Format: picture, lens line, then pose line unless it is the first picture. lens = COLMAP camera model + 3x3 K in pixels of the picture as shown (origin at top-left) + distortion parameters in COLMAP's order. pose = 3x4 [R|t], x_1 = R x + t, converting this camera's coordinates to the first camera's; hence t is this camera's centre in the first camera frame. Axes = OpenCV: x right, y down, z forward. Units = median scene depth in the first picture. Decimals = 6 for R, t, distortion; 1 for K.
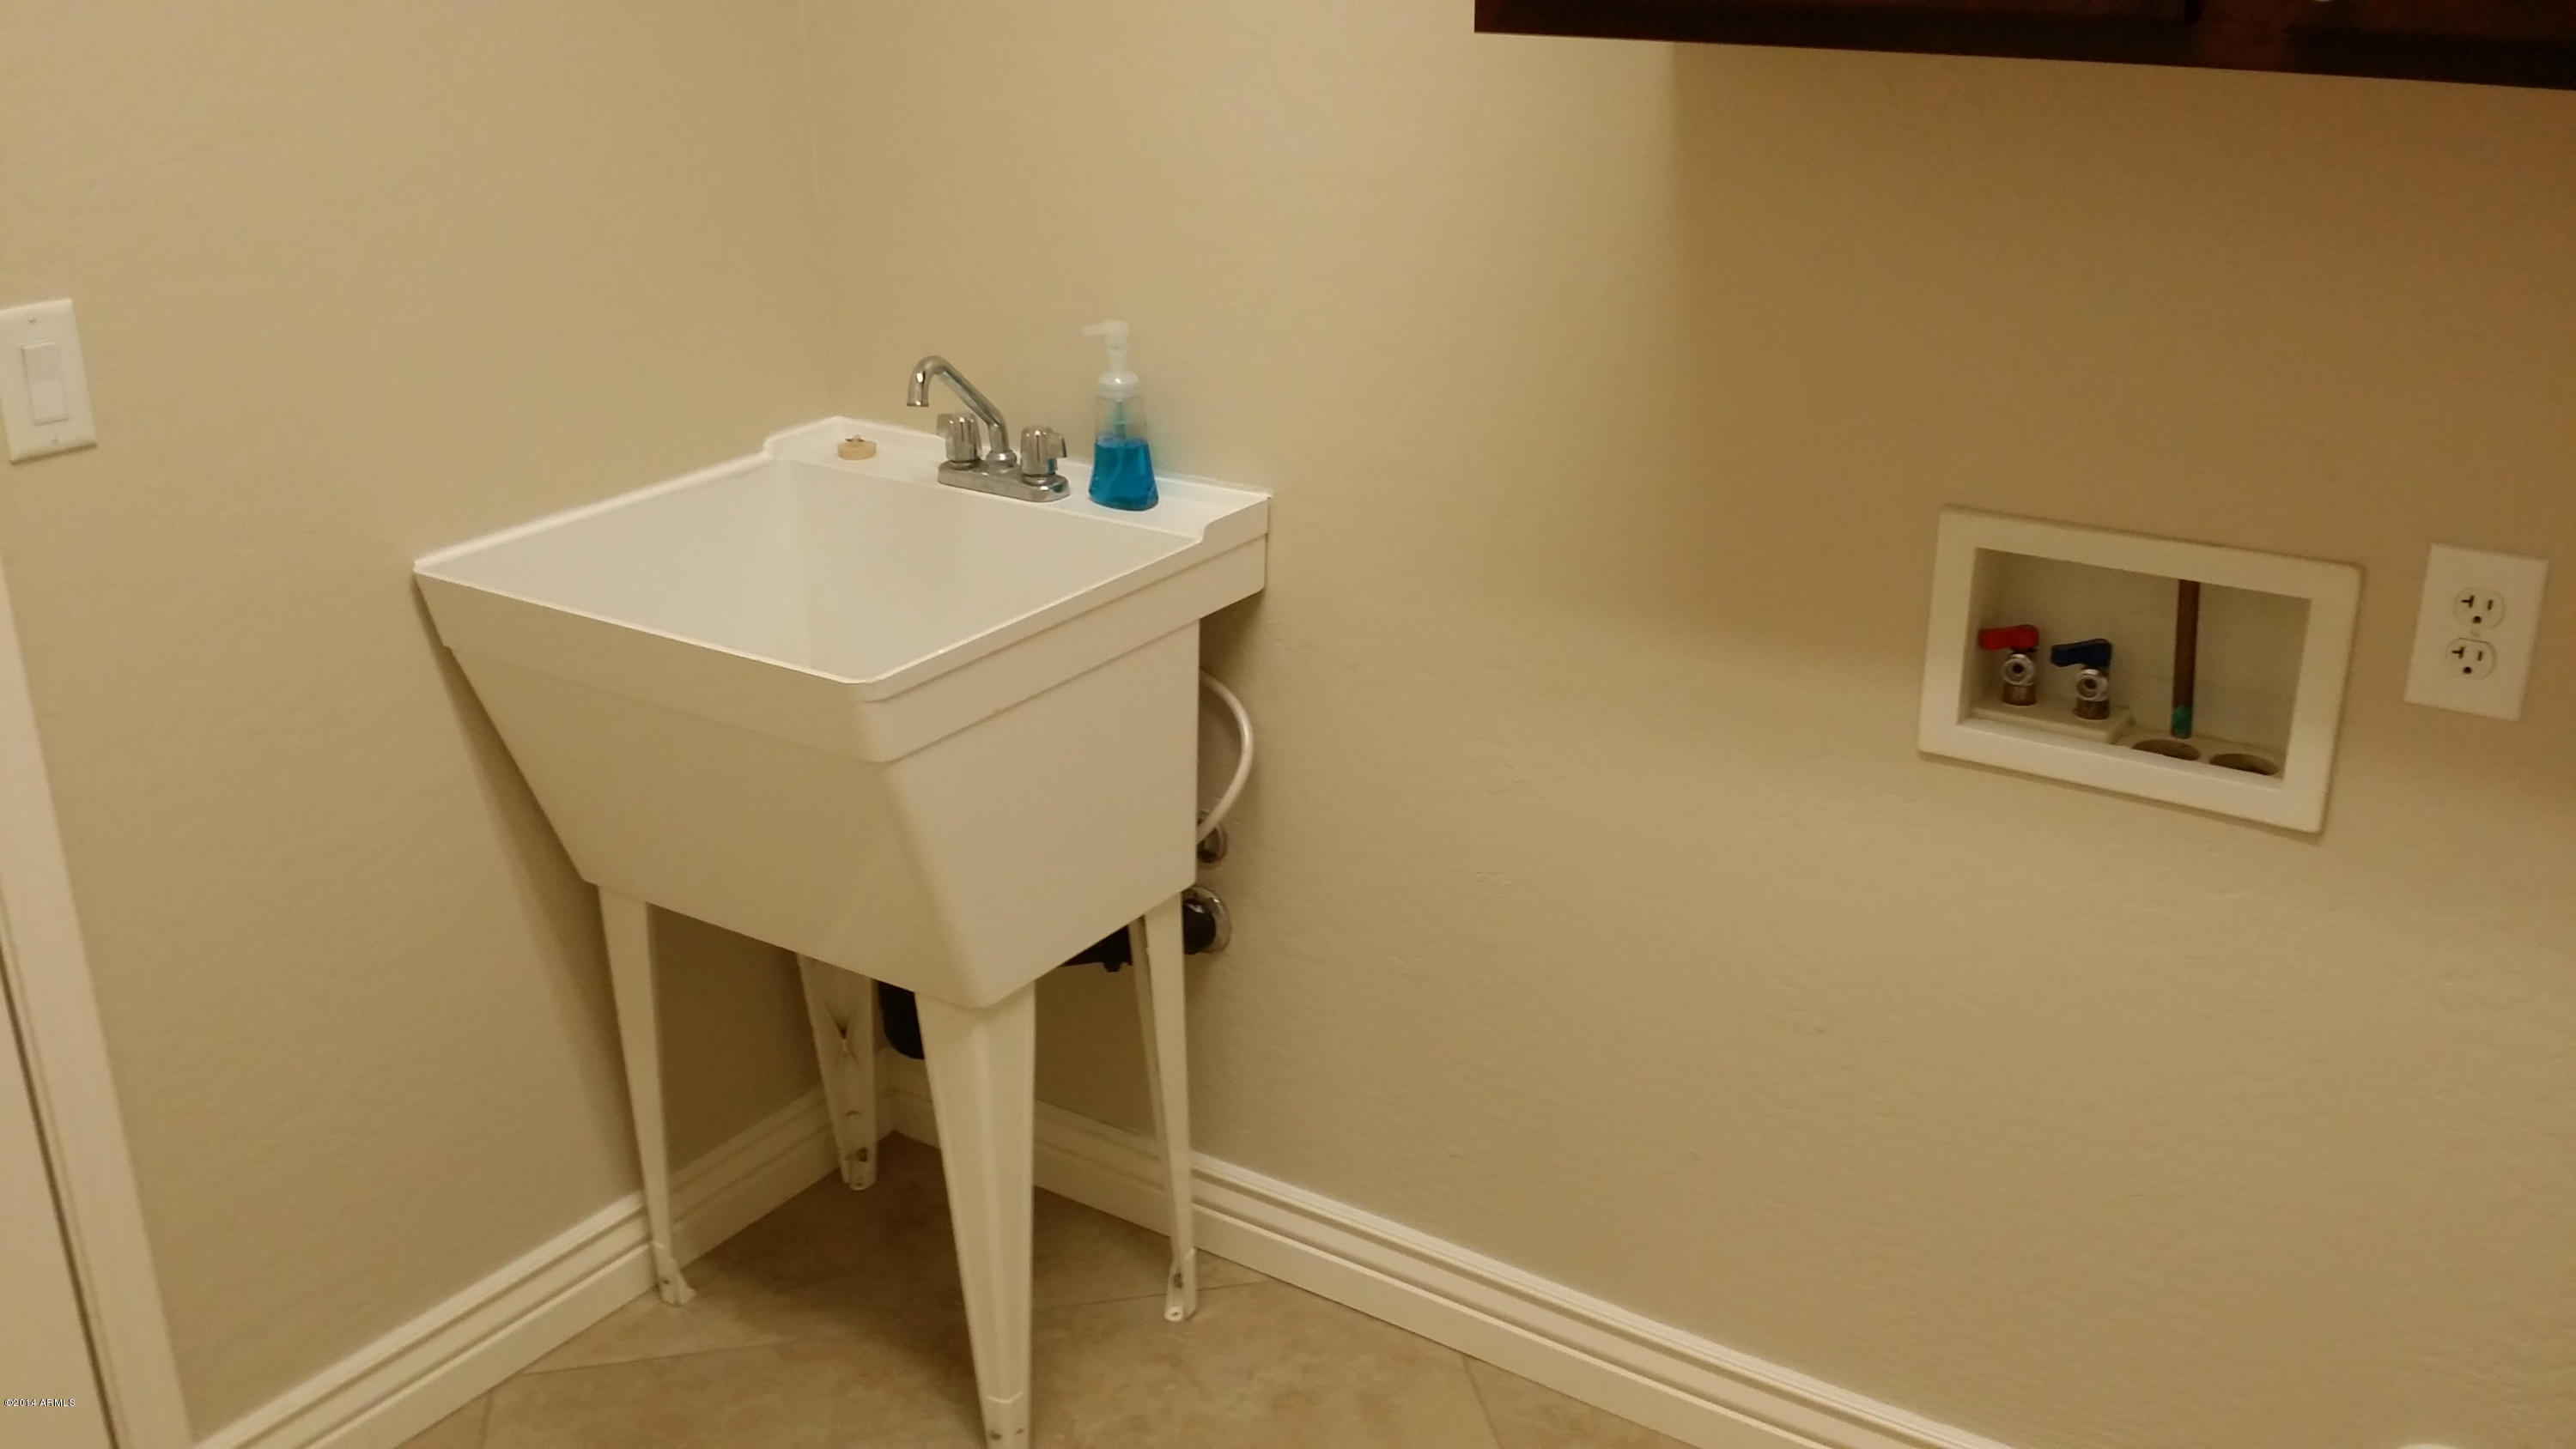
lens RADIAL K [[2328.5, 0, 1286.2], [0, 2328.5, 724.0], [0, 0, 1]] dist [0.025113, 0.000000]
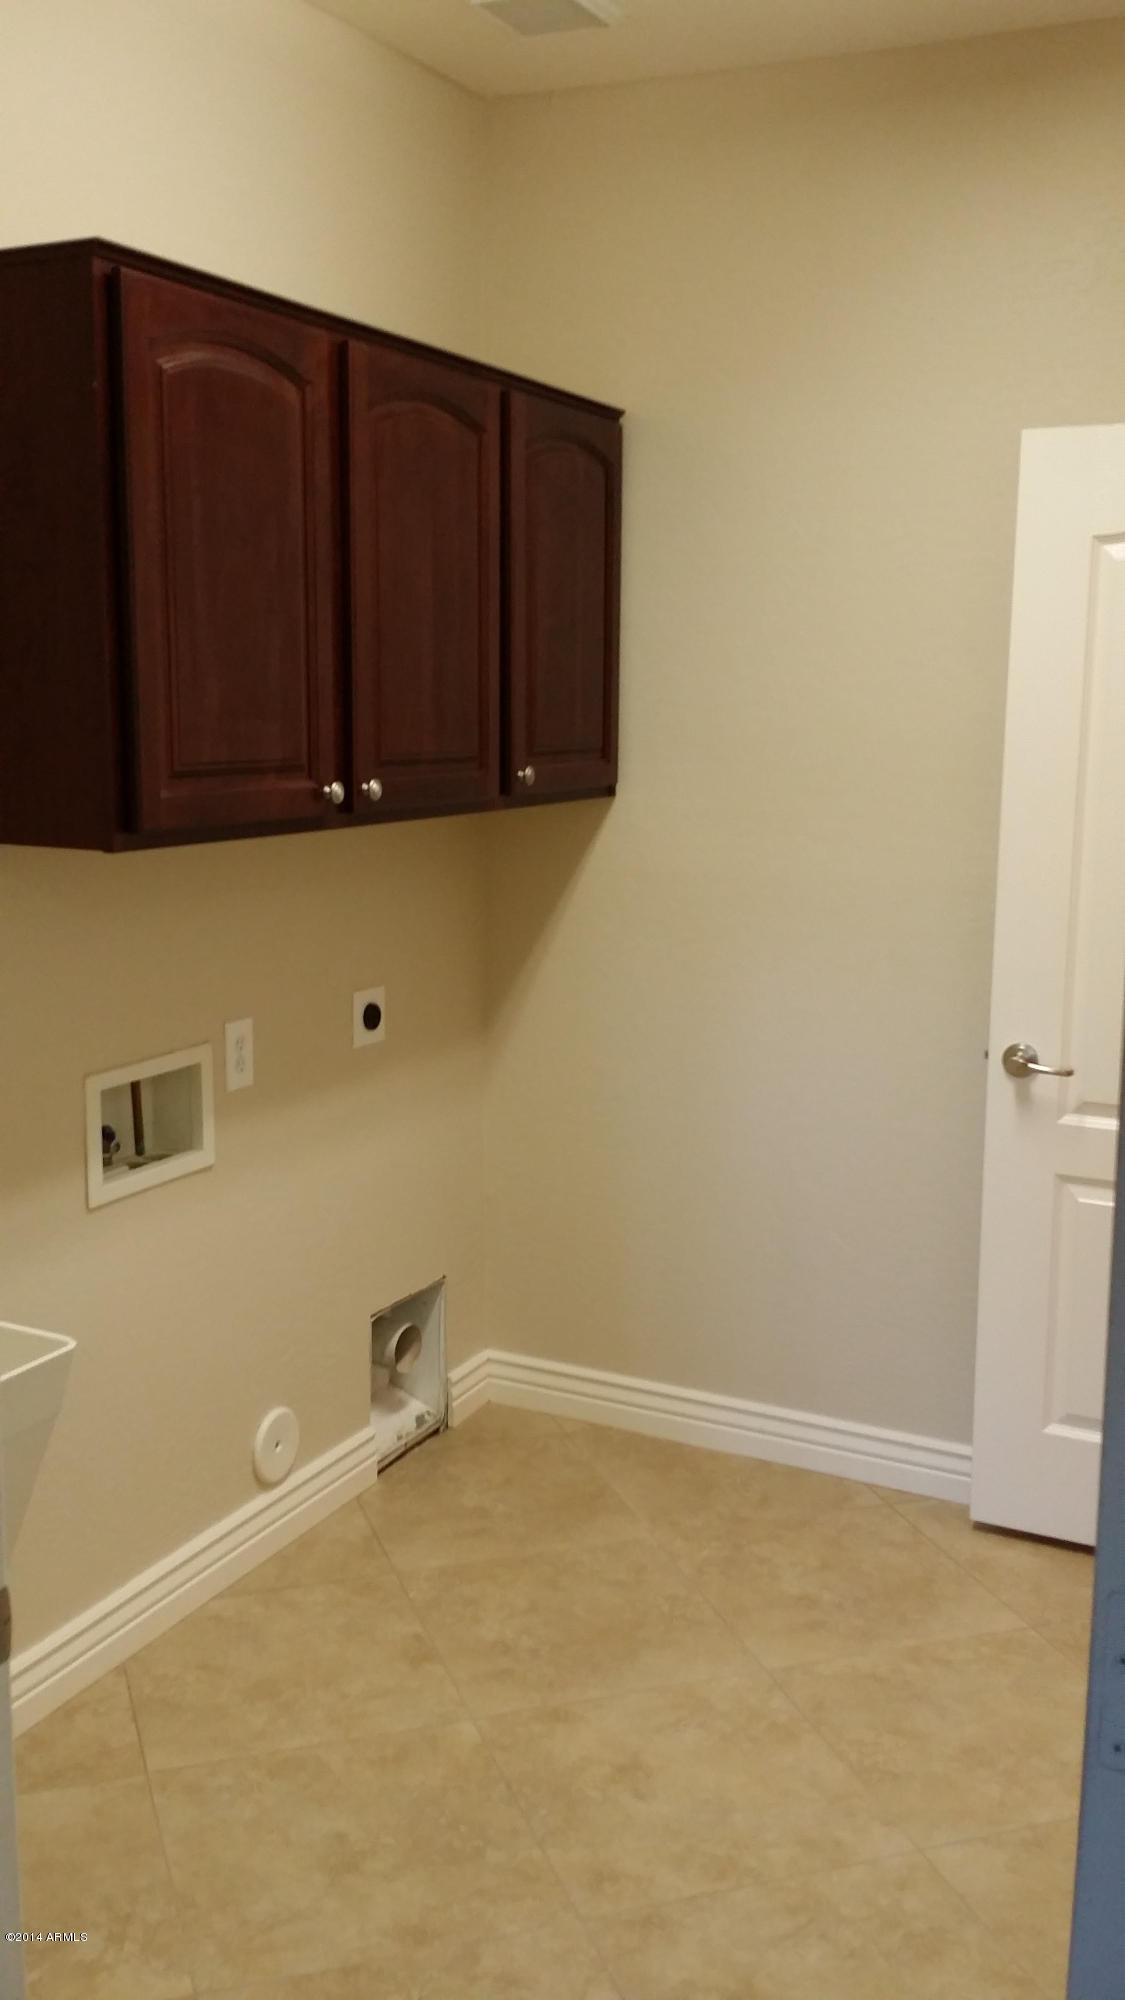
lens RADIAL K [[1808.1, 0, 561.4], [0, 1808.1, 999.4], [0, 0, 1]] dist [0.025113, 0.000000]
pose [[-0.160251, -0.142371, 0.976755, -1.345733], [0.362309, 0.911990, 0.192373, -0.323173], [-0.918179, 0.384715, -0.094564, 0.820687]]
